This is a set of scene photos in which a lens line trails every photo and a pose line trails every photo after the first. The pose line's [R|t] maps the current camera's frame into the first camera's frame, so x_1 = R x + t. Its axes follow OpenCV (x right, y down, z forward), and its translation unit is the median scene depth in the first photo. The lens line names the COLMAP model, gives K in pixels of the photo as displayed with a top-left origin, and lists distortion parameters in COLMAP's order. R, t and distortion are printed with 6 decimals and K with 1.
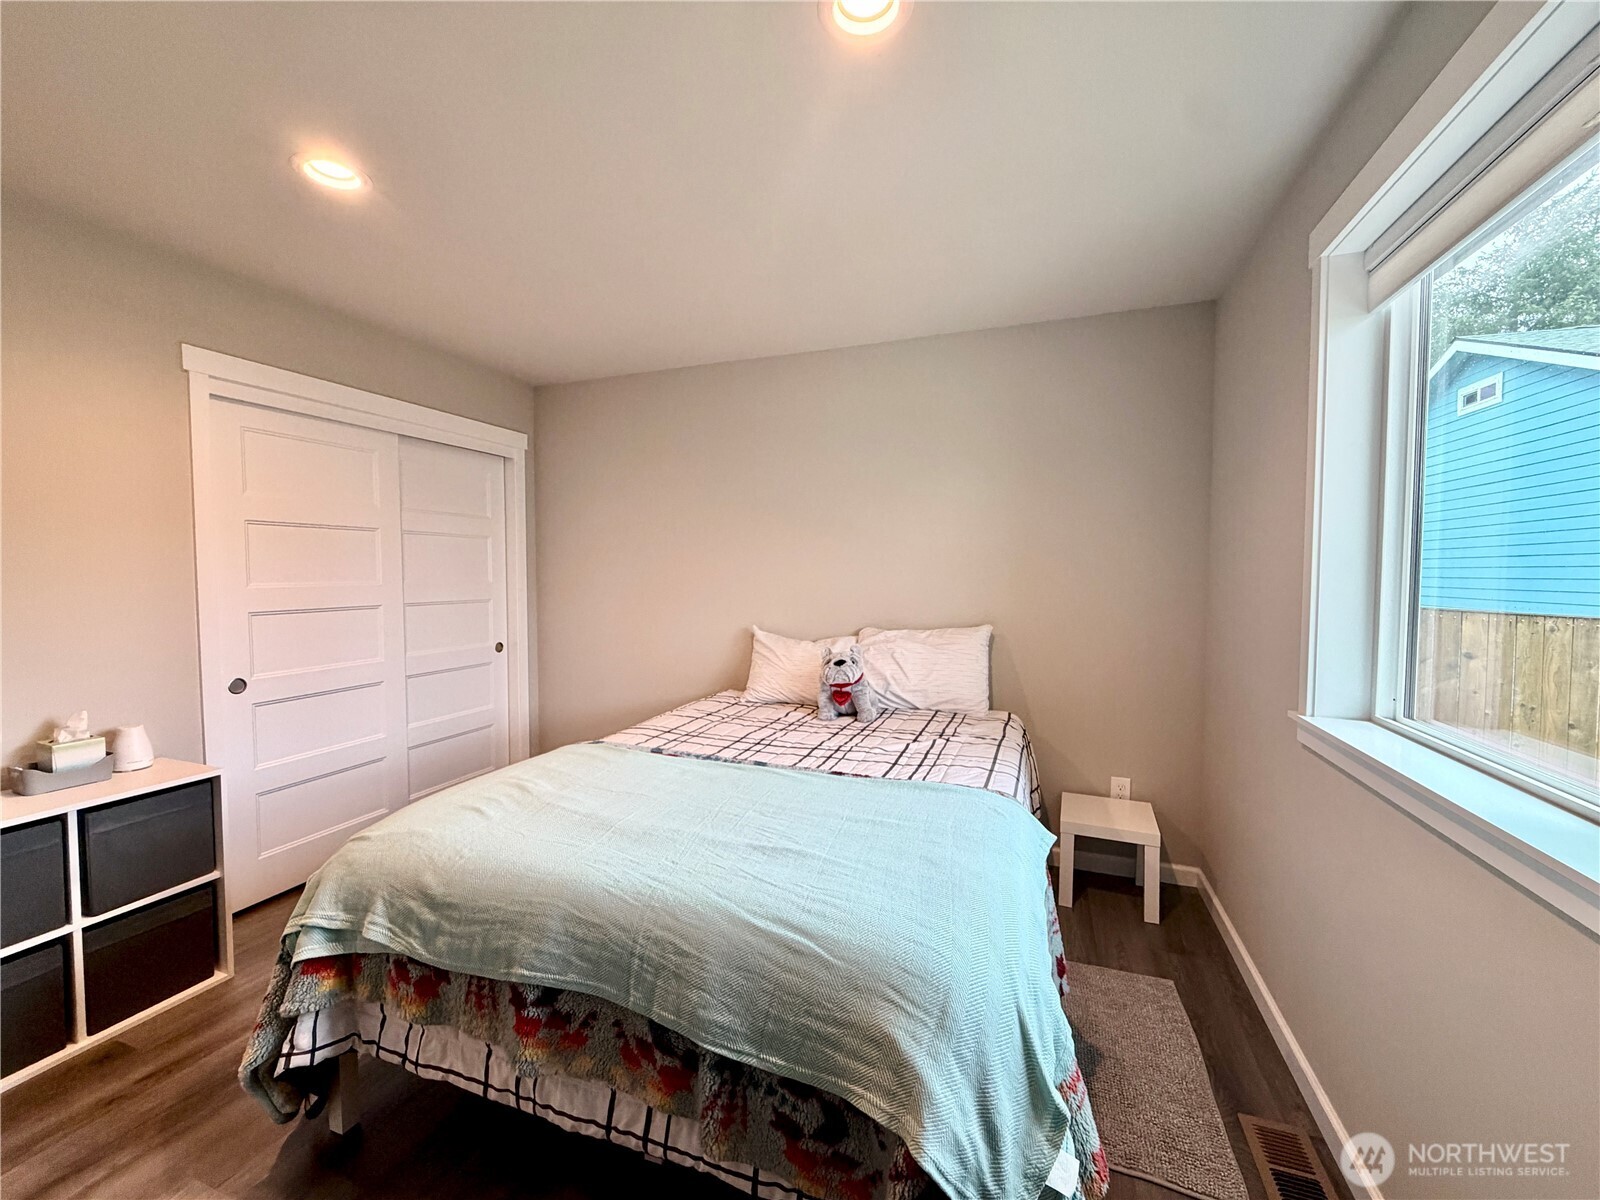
lens RADIAL K [[637.0, 0, 797.6], [0, 637.0, 599.2], [0, 0, 1]] dist [-0.001741, 0.000271]
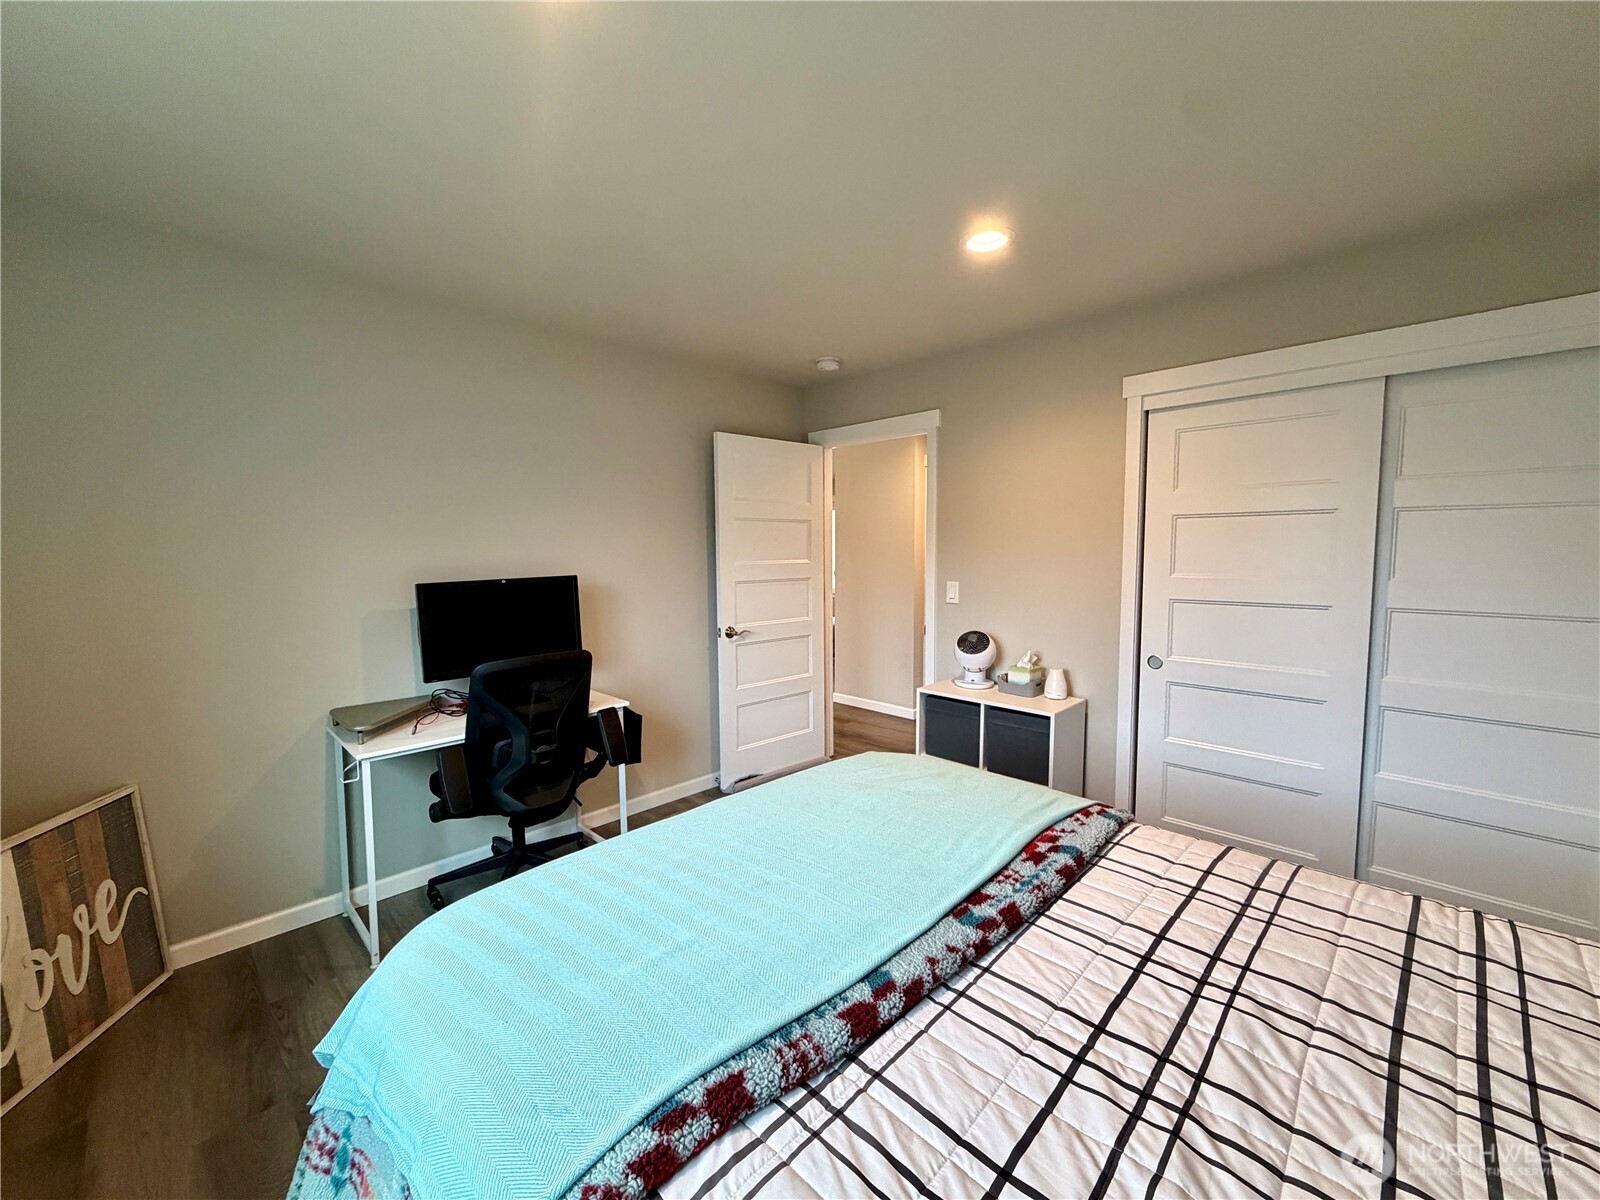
lens RADIAL K [[637.0, 0, 797.6], [0, 637.0, 599.2], [0, 0, 1]] dist [-0.001741, 0.000271]
pose [[-0.409198, 0.076349, -0.909246, 0.440395], [-0.032625, 0.994632, 0.098201, -0.071443], [0.911862, 0.069848, -0.404510, 0.923711]]
